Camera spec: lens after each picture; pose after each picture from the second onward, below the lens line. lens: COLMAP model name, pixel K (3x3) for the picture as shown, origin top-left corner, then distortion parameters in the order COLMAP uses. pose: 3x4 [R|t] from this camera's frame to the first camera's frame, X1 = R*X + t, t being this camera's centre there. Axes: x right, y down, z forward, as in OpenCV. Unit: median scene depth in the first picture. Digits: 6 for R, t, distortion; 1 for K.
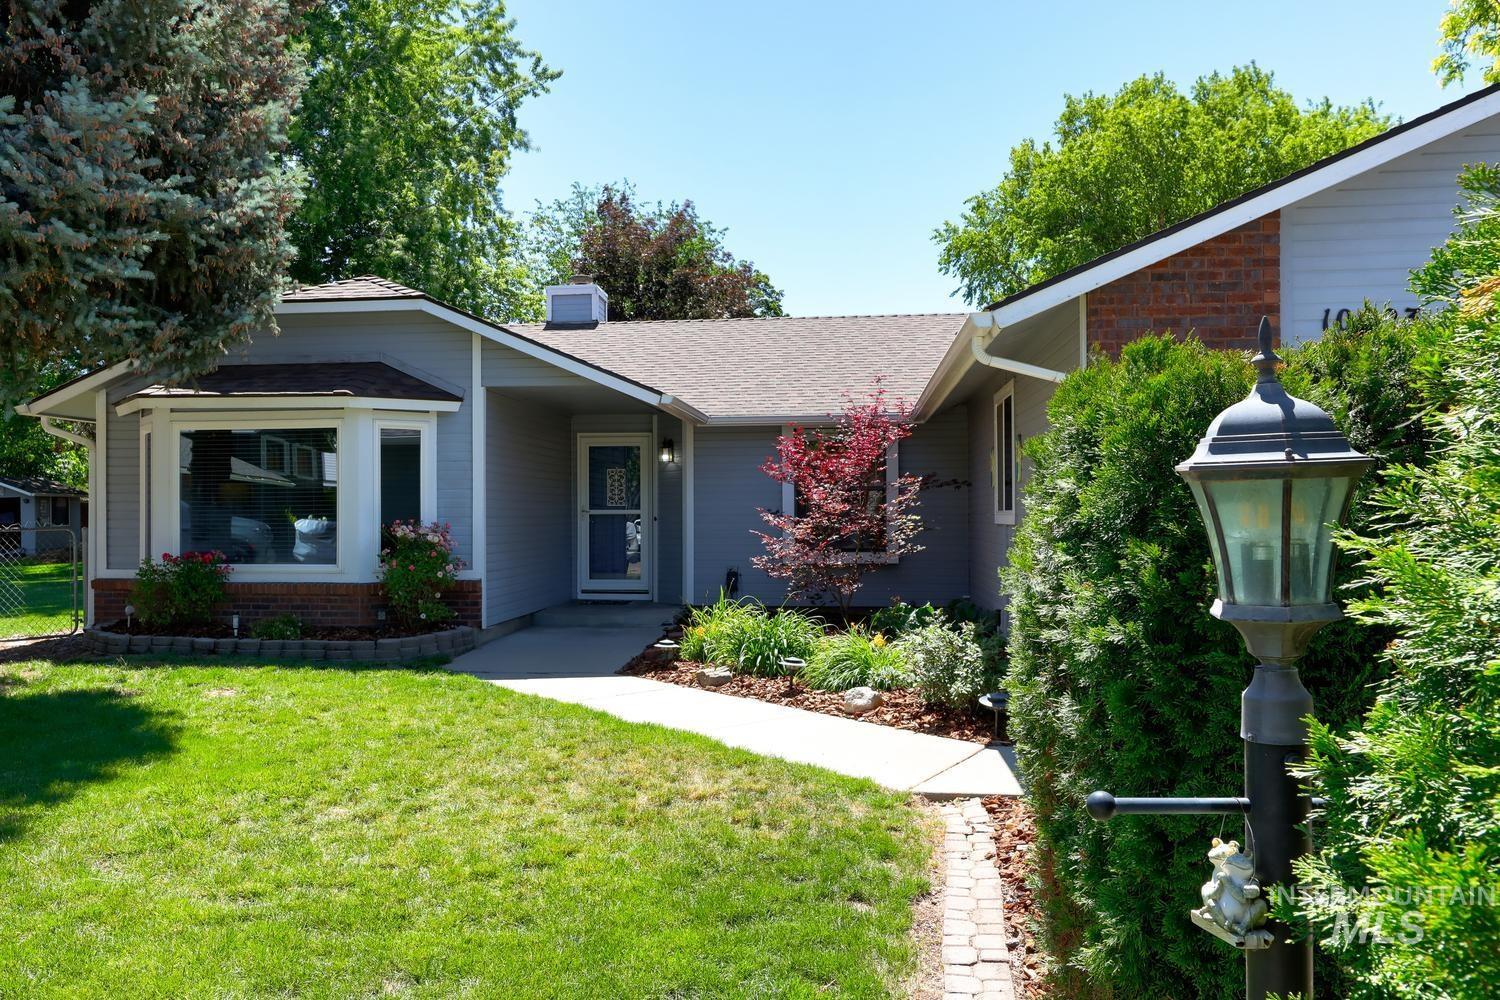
lens RADIAL K [[1109.3, 0, 750.0], [0, 1109.3, 500.0], [0, 0, 1]] dist [-0.001211, -0.000492]
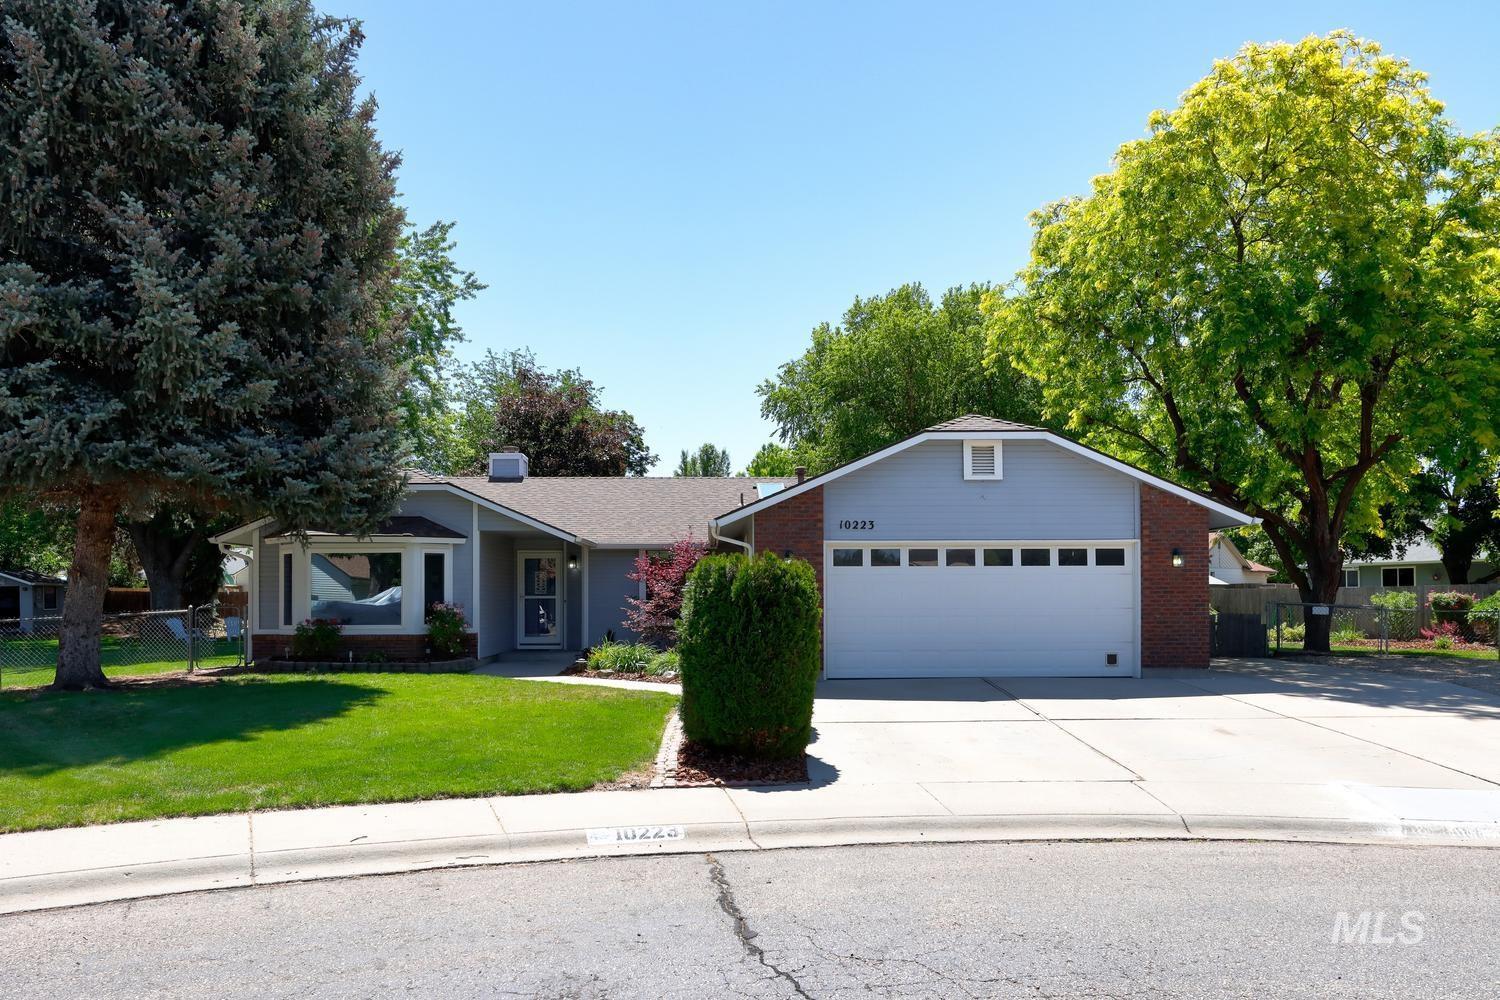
lens RADIAL K [[1030.5, 0, 753.4], [0, 1030.5, 560.4], [0, 0, 1]] dist [-0.000813, 0.000766]
pose [[0.991209, 0.003398, 0.132265, -0.007267], [-0.000091, 0.999687, -0.025001, -0.006054], [-0.132309, 0.024769, 0.990899, -0.607109]]
